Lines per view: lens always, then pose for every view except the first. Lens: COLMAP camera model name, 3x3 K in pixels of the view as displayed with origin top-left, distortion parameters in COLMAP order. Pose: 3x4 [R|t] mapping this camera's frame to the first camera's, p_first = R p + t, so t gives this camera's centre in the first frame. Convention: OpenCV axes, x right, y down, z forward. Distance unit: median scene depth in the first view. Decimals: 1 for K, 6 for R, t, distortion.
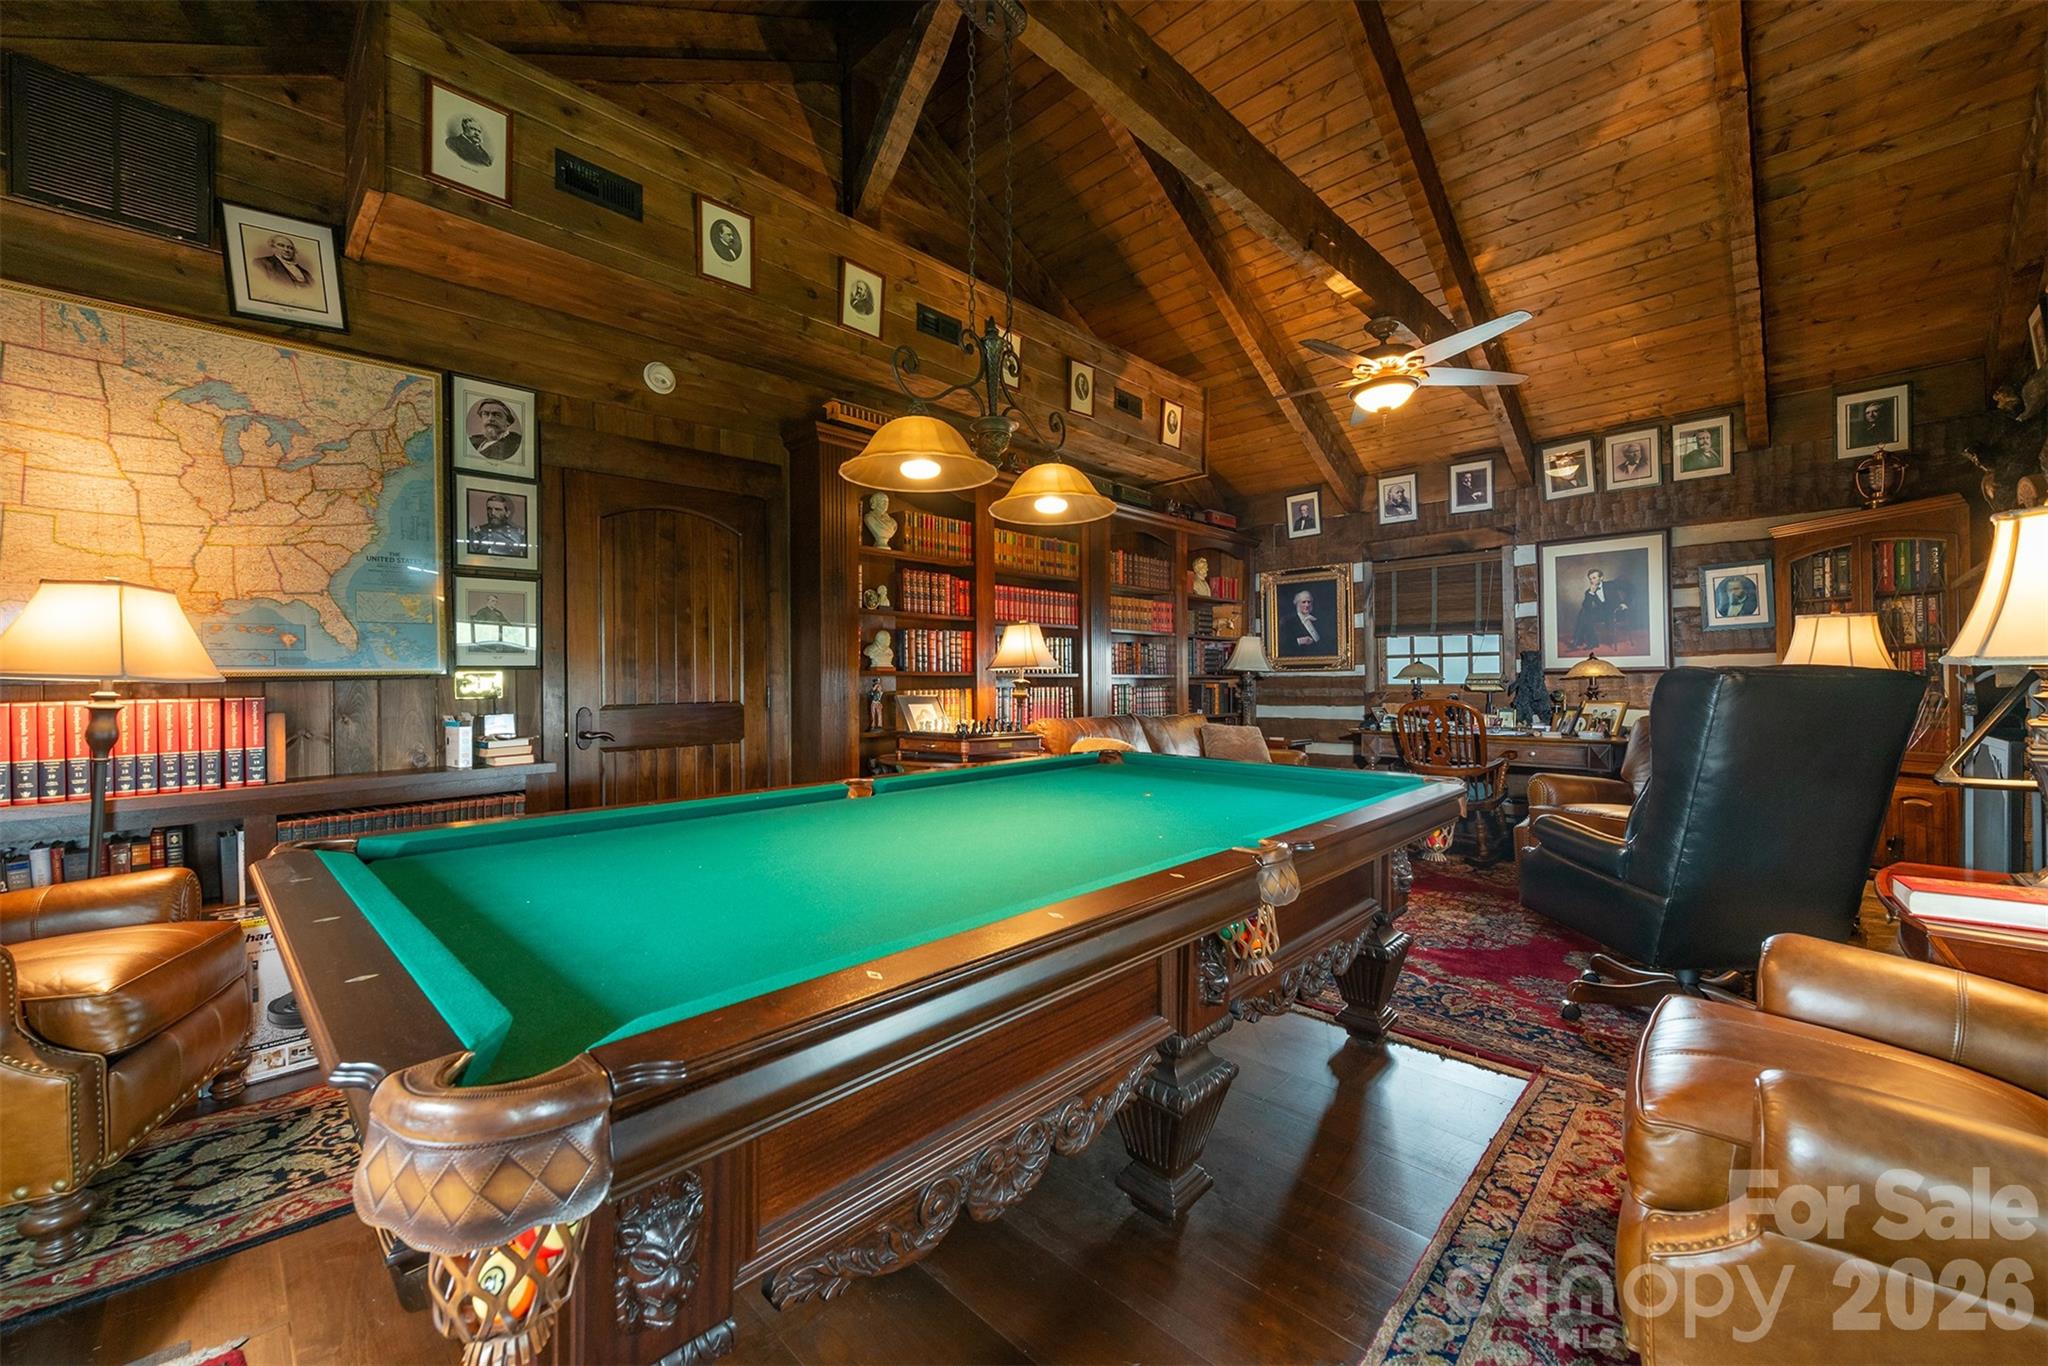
lens RADIAL K [[805.9, 0, 1022.5], [0, 805.9, 682.5], [0, 0, 1]] dist [0.000731, 0.000016]
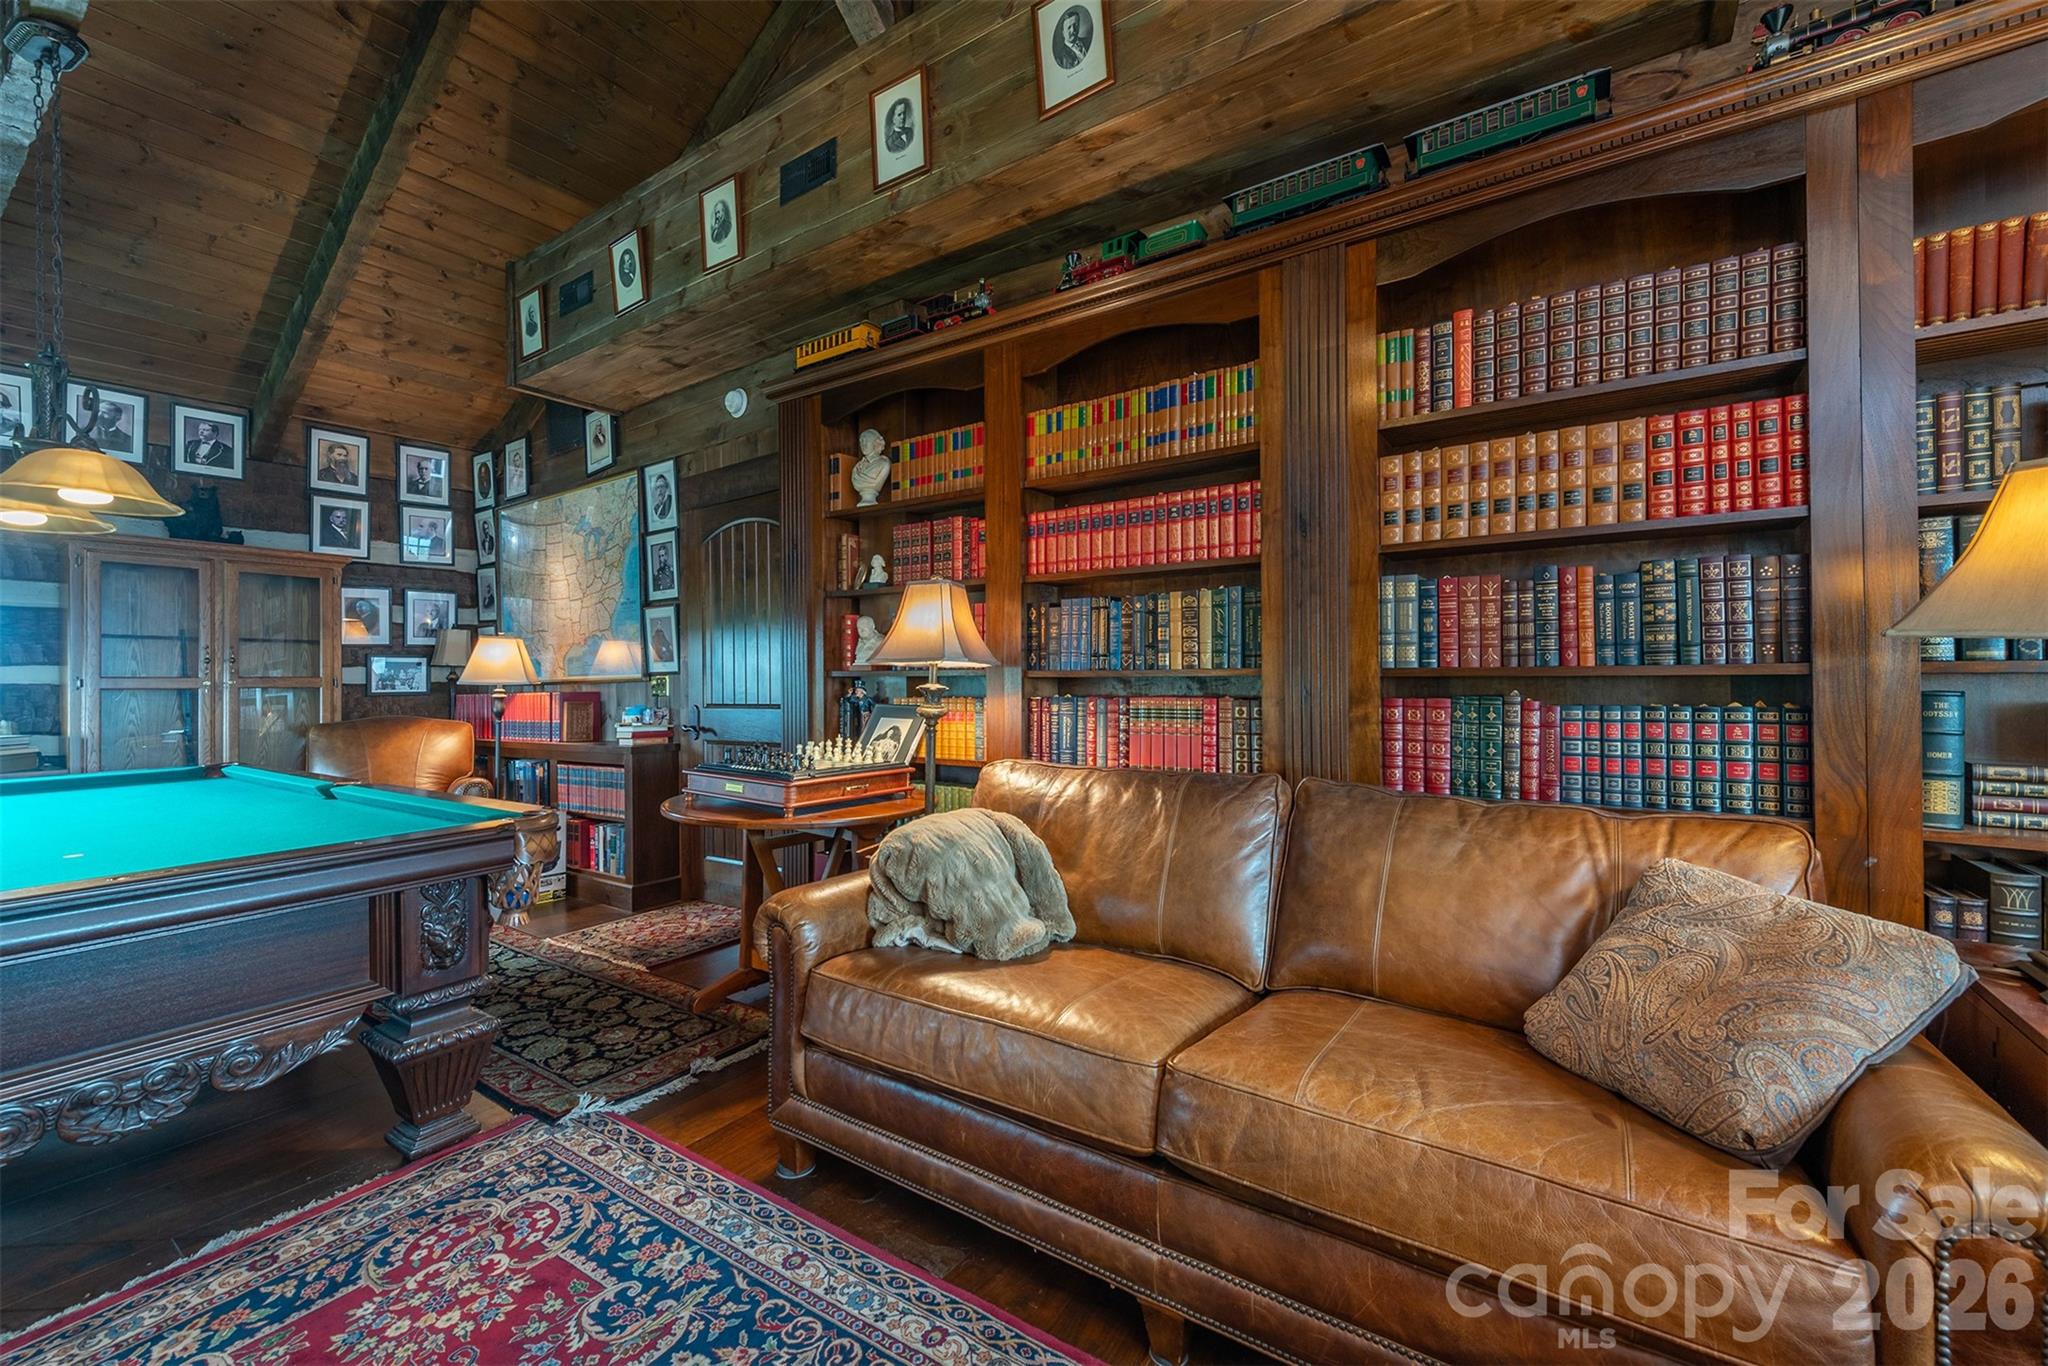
lens RADIAL K [[833.2, 0, 1022.5], [0, 833.2, 675.6], [0, 0, 1]] dist [-0.001062, -0.000869]
pose [[0.158032, 0.003999, -0.987426, 0.713240], [0.005012, 0.999976, 0.004852, -0.015359], [0.987421, -0.005715, 0.158008, 1.200715]]
